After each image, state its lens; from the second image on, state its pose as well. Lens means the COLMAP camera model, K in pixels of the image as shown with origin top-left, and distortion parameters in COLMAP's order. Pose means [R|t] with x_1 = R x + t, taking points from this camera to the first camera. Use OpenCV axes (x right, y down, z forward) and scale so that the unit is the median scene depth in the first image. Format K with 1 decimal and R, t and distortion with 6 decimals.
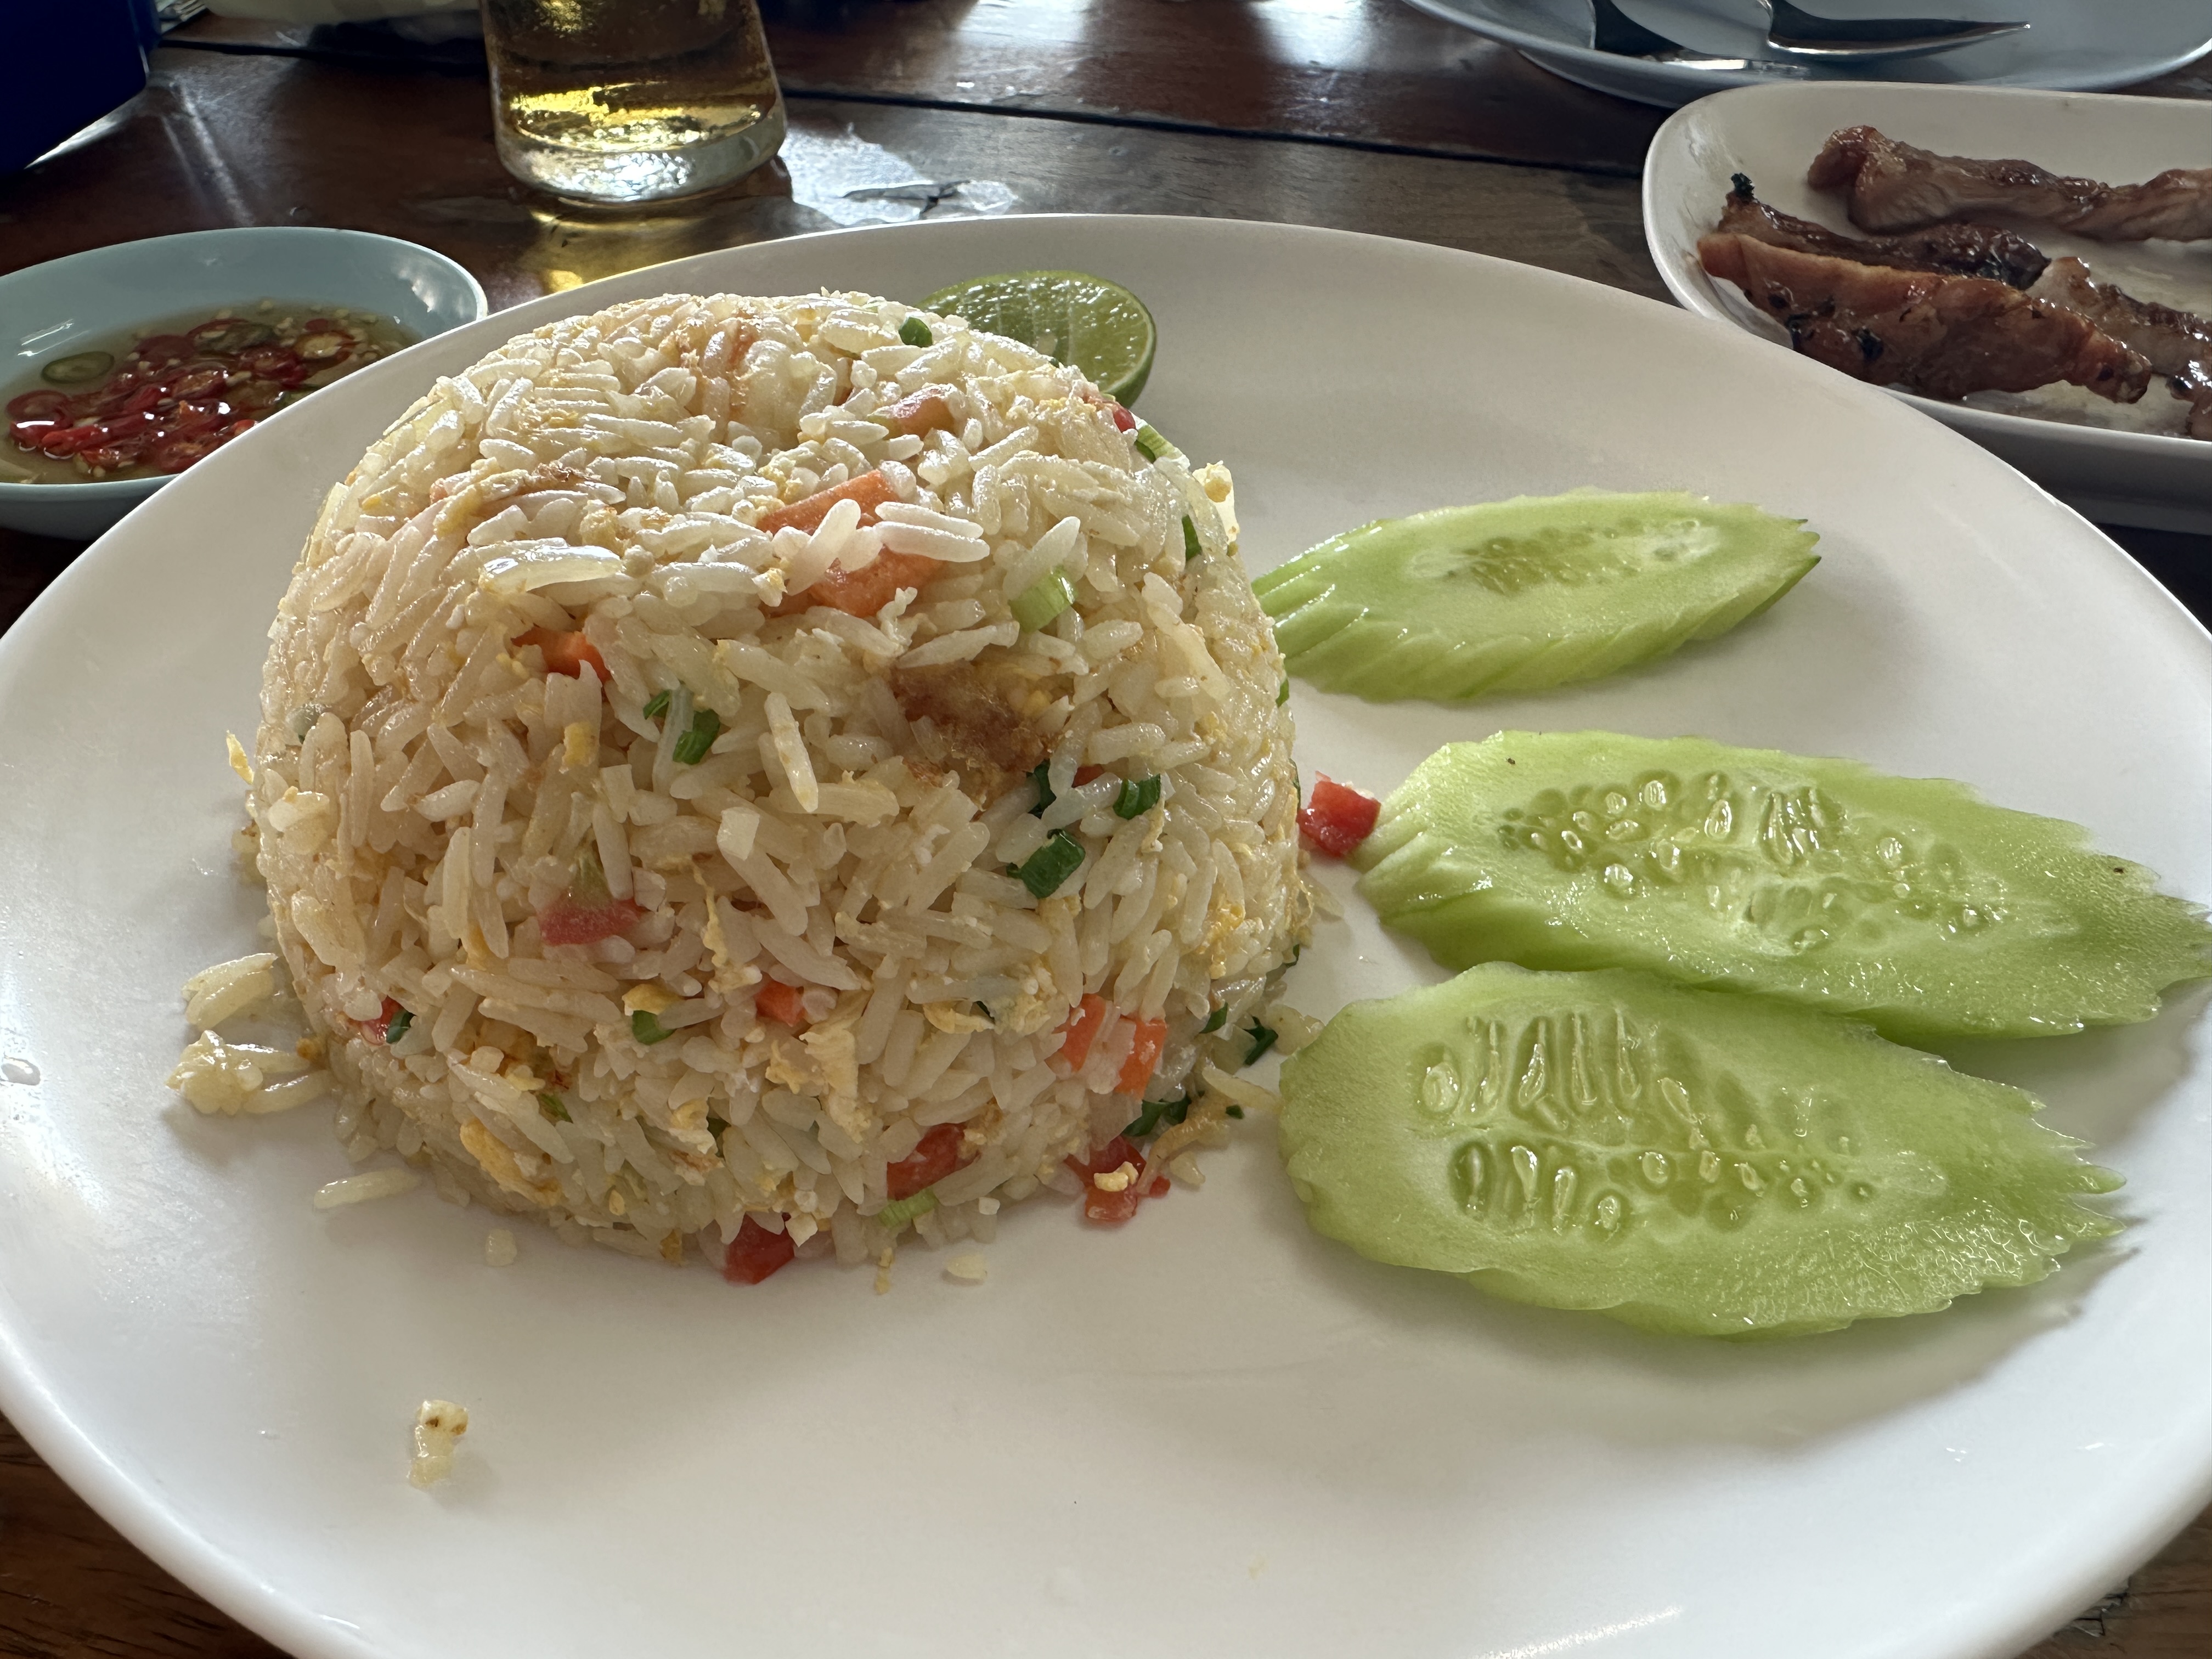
lens RADIAL K [[1560.0, 0, 1104.7], [0, 1560.0, 835.7], [0, 0, 1]] dist [-0.016021, 0.007191]
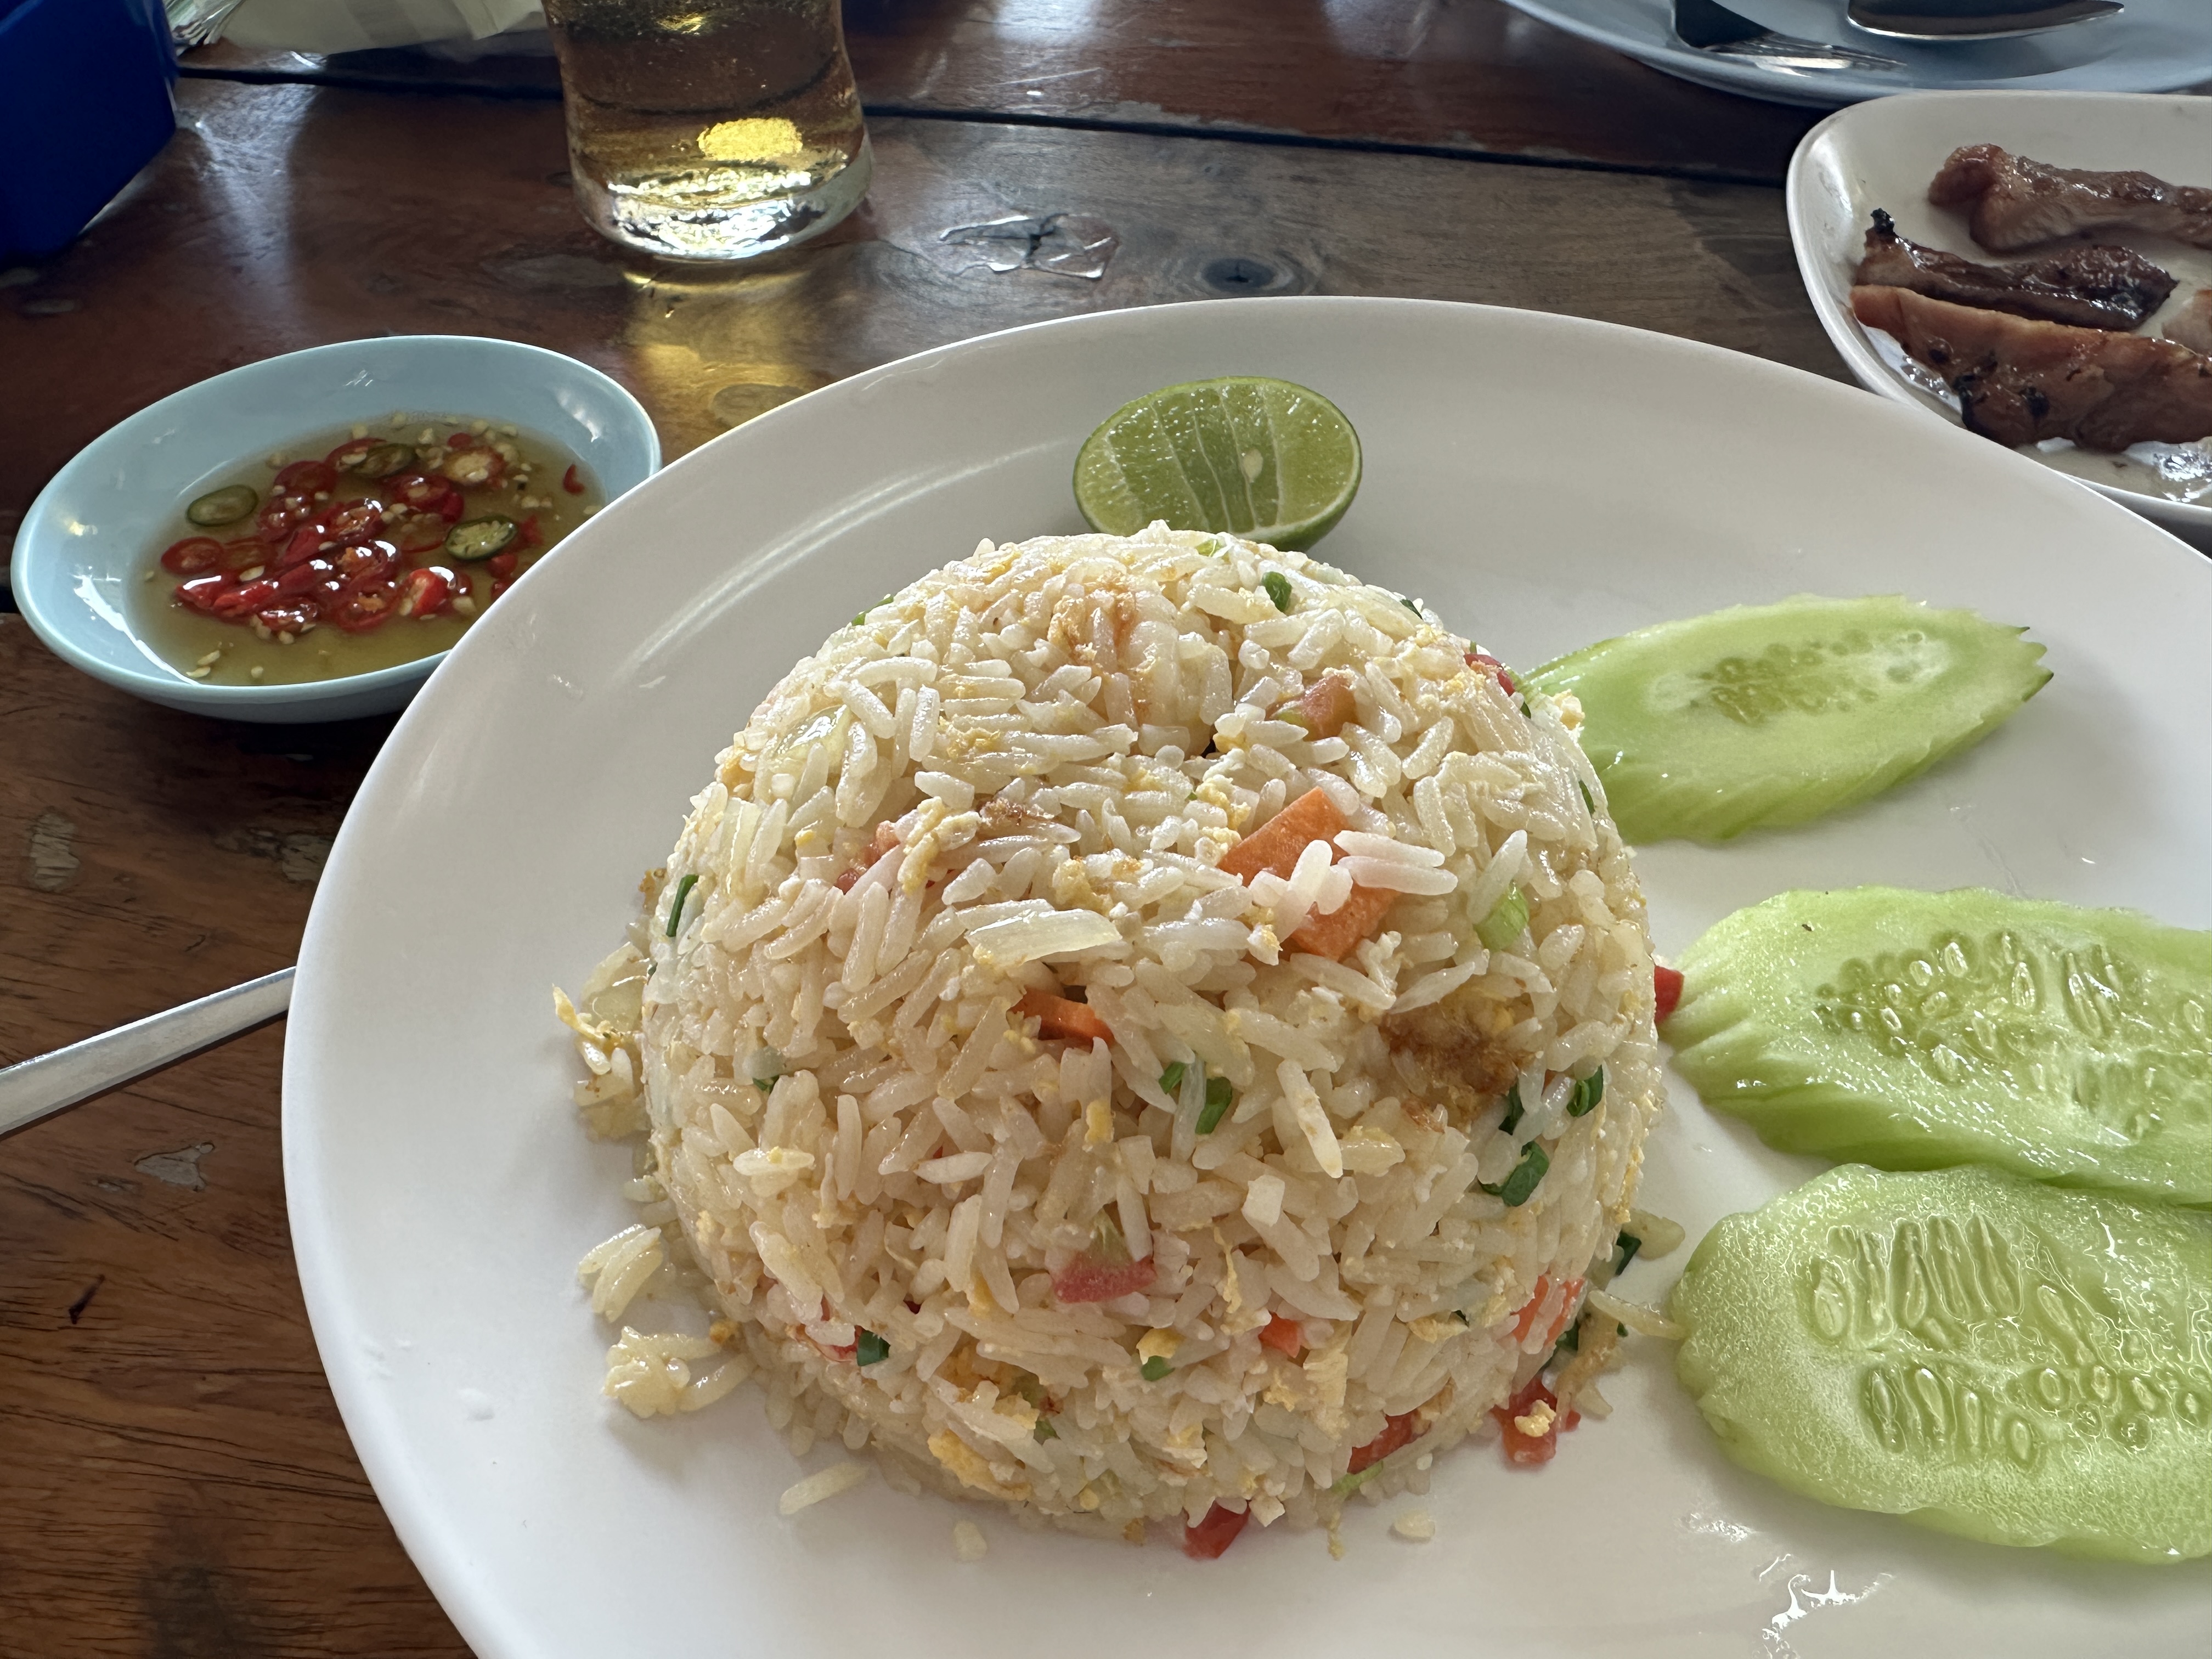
lens RADIAL K [[1560.0, 0, 1202.3], [0, 1560.0, 901.0], [0, 0, 1]] dist [-0.016021, 0.007191]
pose [[0.997739, -0.054417, 0.039432, -0.212390], [0.051524, 0.996146, 0.070986, -0.190067], [-0.043143, -0.068793, 0.996698, -0.007108]]
